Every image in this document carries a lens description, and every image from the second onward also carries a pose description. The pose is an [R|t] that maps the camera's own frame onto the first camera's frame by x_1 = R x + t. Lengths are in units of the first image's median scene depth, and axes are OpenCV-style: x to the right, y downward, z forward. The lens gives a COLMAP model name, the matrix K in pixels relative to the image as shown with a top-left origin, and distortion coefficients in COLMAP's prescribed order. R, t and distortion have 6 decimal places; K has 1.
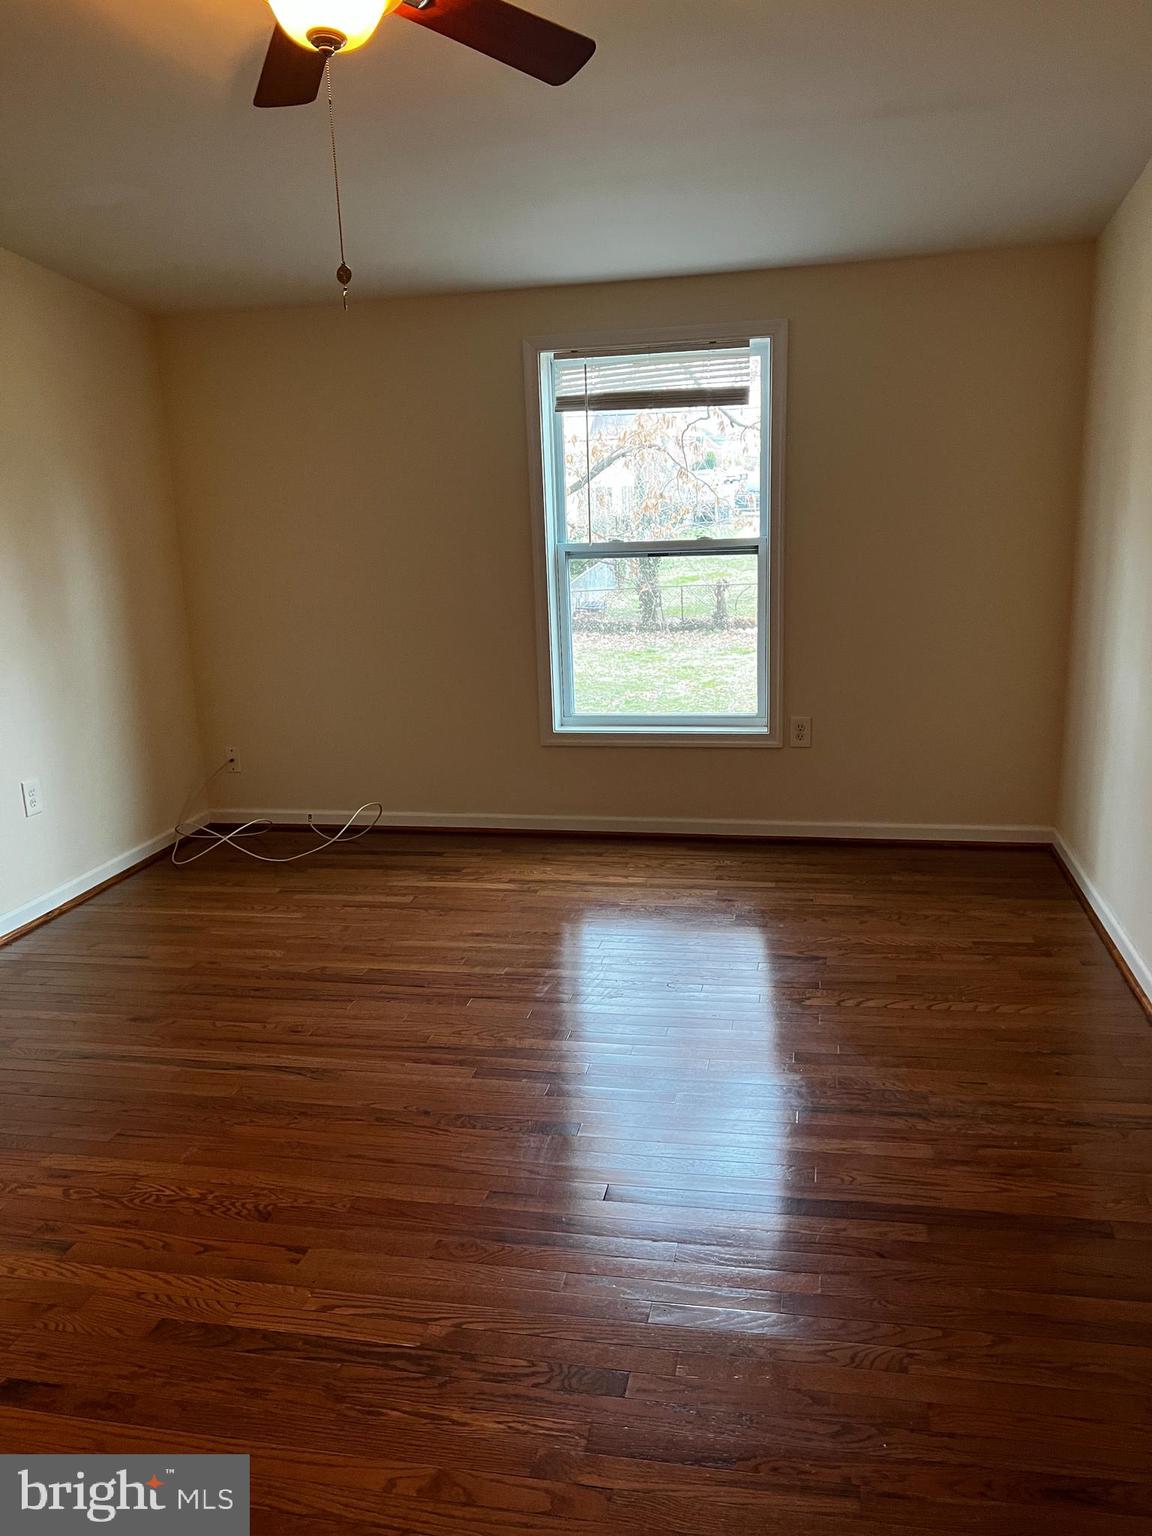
lens RADIAL K [[1164.4, 0, 580.3], [0, 1164.4, 777.0], [0, 0, 1]] dist [0.050223, -0.008369]
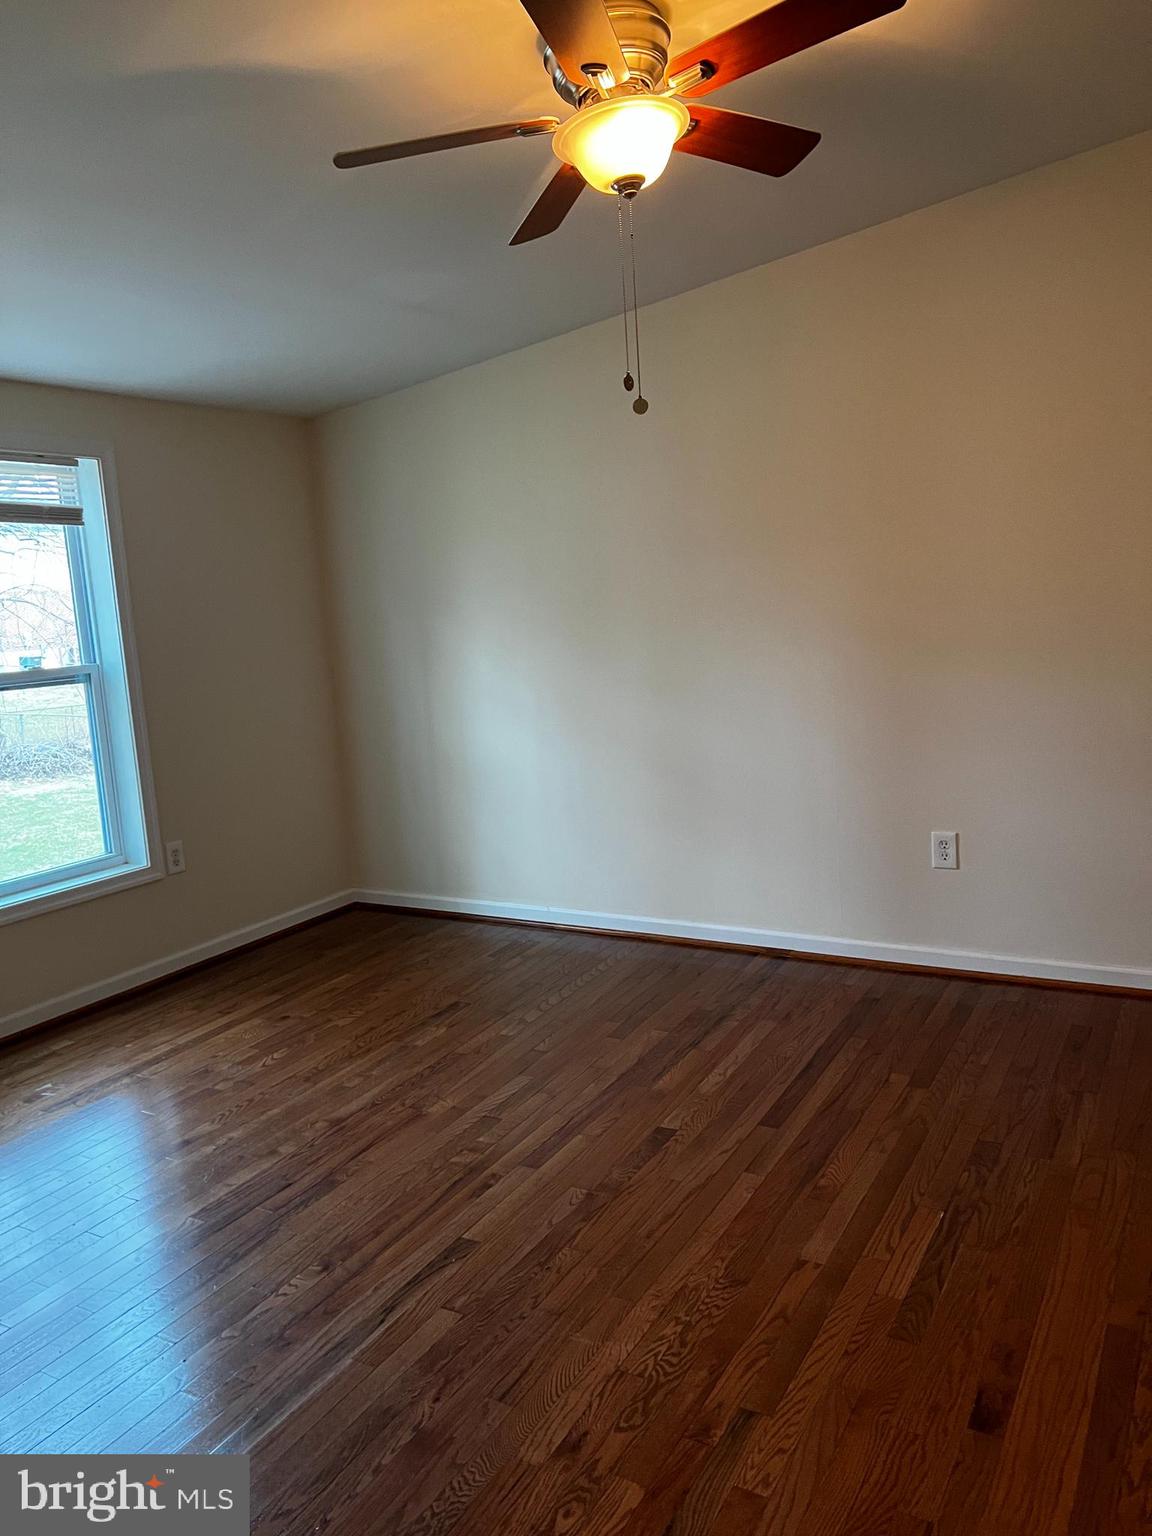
lens RADIAL K [[1164.4, 0, 580.3], [0, 1164.4, 761.0], [0, 0, 1]] dist [0.050223, -0.008369]
pose [[0.305289, -0.119809, 0.944693, -0.647359], [0.263694, 0.963896, 0.037029, -0.066373], [-0.915021, 0.237805, 0.325860, 0.376639]]
